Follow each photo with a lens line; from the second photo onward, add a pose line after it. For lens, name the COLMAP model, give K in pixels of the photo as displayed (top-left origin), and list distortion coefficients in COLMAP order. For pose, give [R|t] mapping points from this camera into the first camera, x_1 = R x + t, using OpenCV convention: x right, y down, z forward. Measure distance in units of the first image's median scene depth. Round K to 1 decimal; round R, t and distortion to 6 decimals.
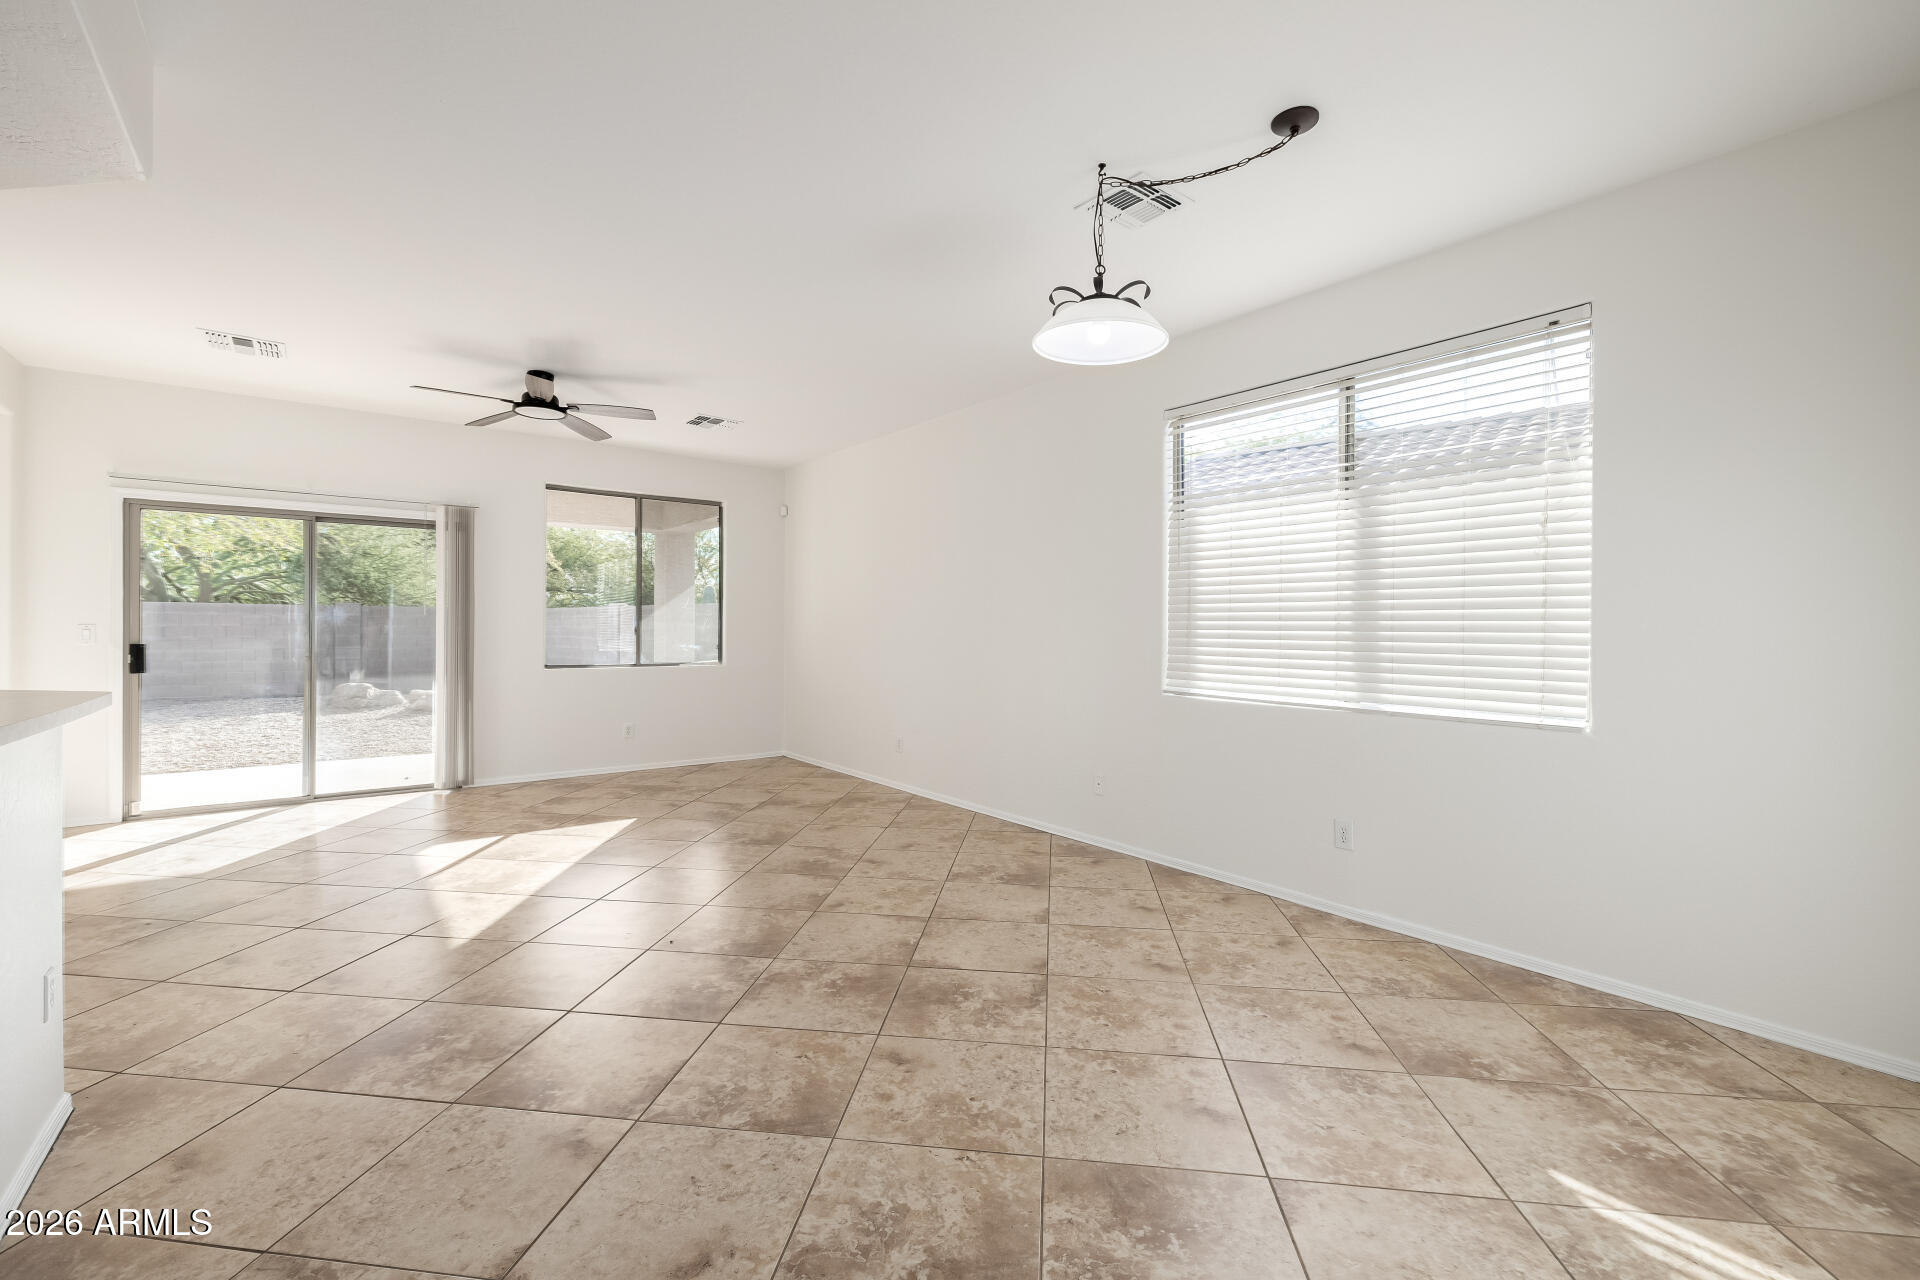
lens RADIAL K [[812.3, 0, 950.6], [0, 812.3, 636.7], [0, 0, 1]] dist [-0.004683, 0.000469]
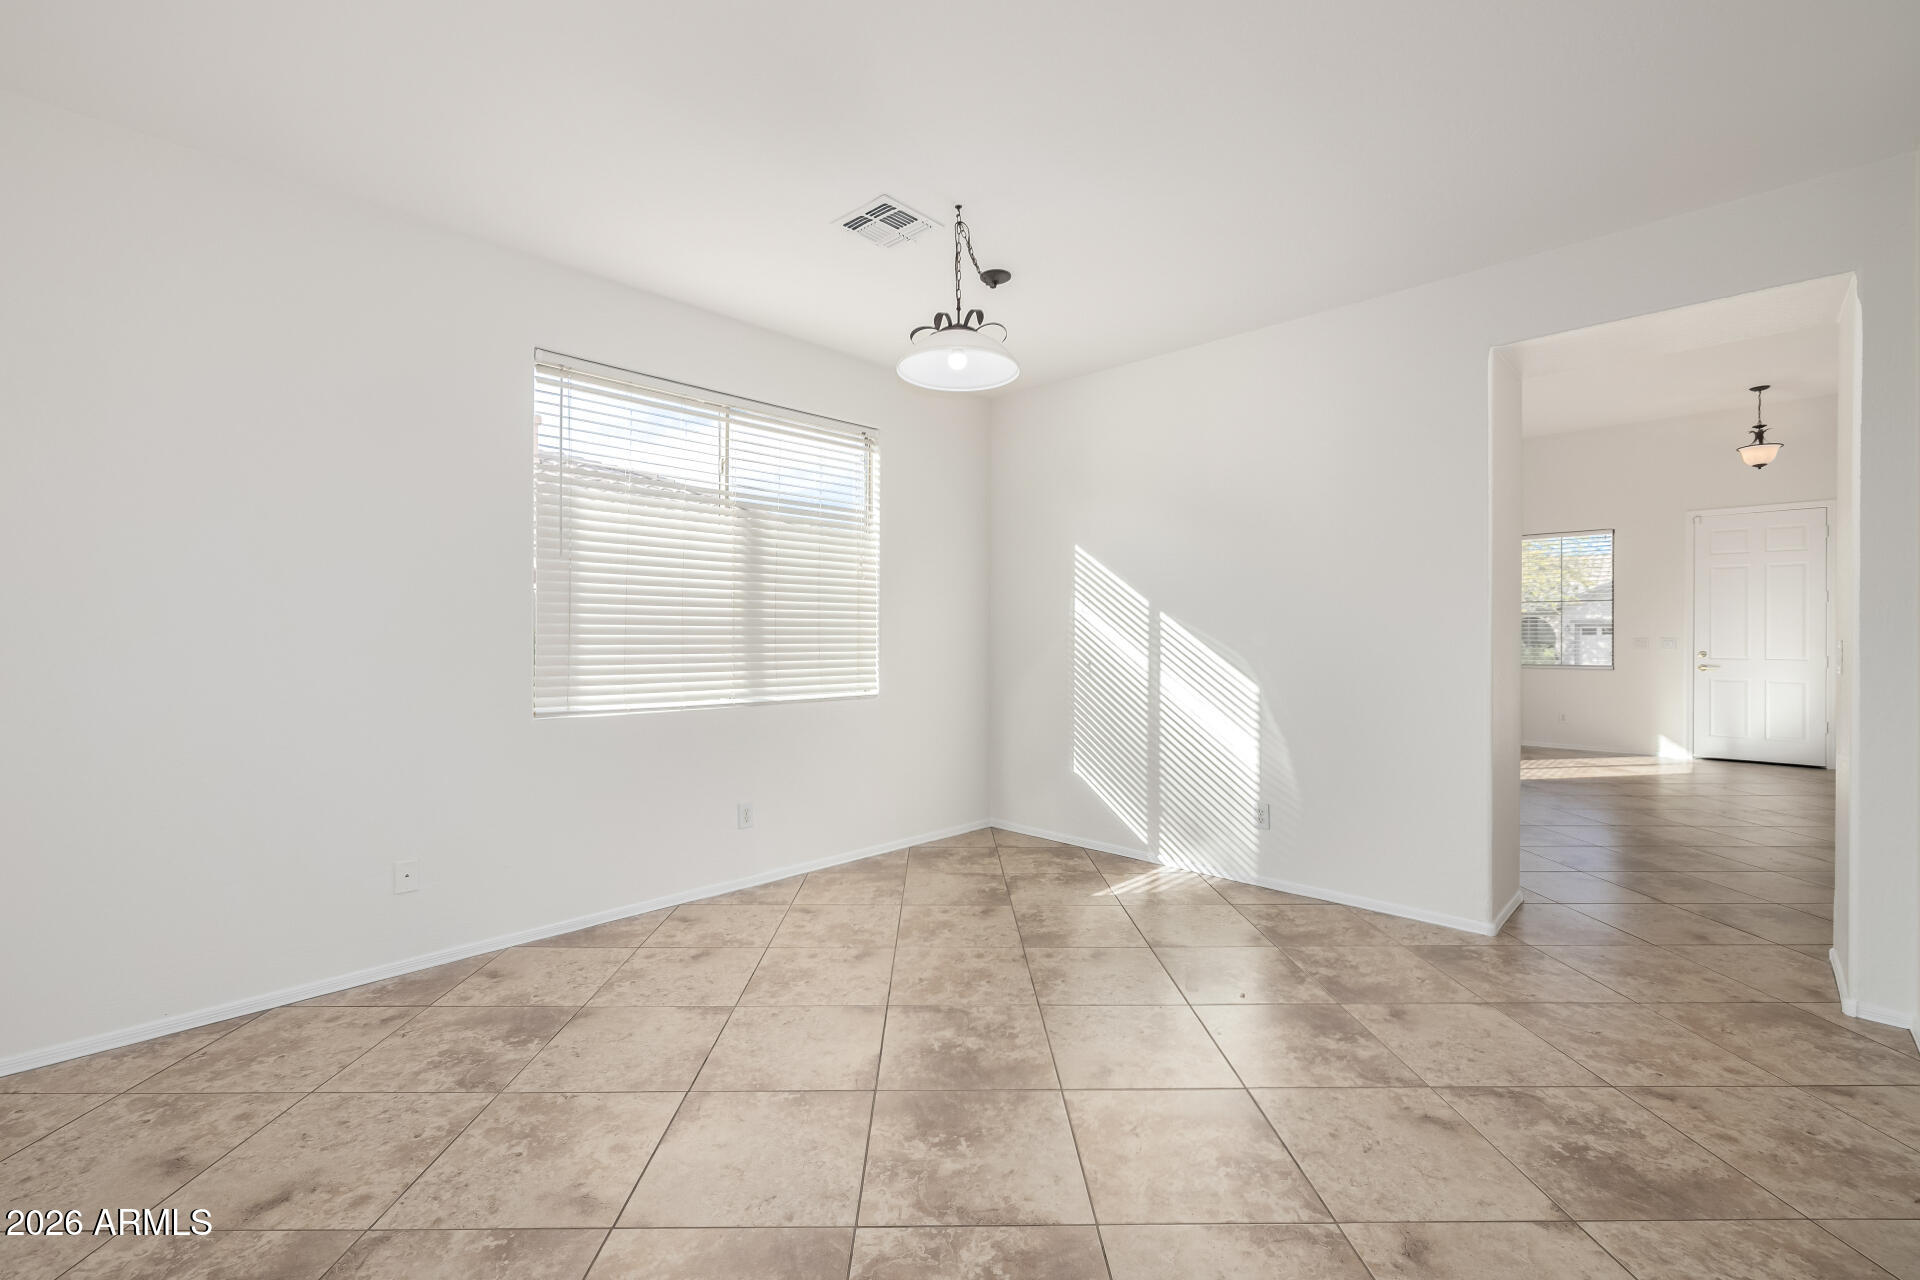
lens RADIAL K [[812.3, 0, 948.3], [0, 812.3, 642.8], [0, 0, 1]] dist [-0.004683, 0.000469]
pose [[-0.137727, -0.016832, 0.990327, -0.684747], [0.008492, 0.999799, 0.018174, -0.014532], [-0.990434, 0.010913, -0.137557, 0.895315]]
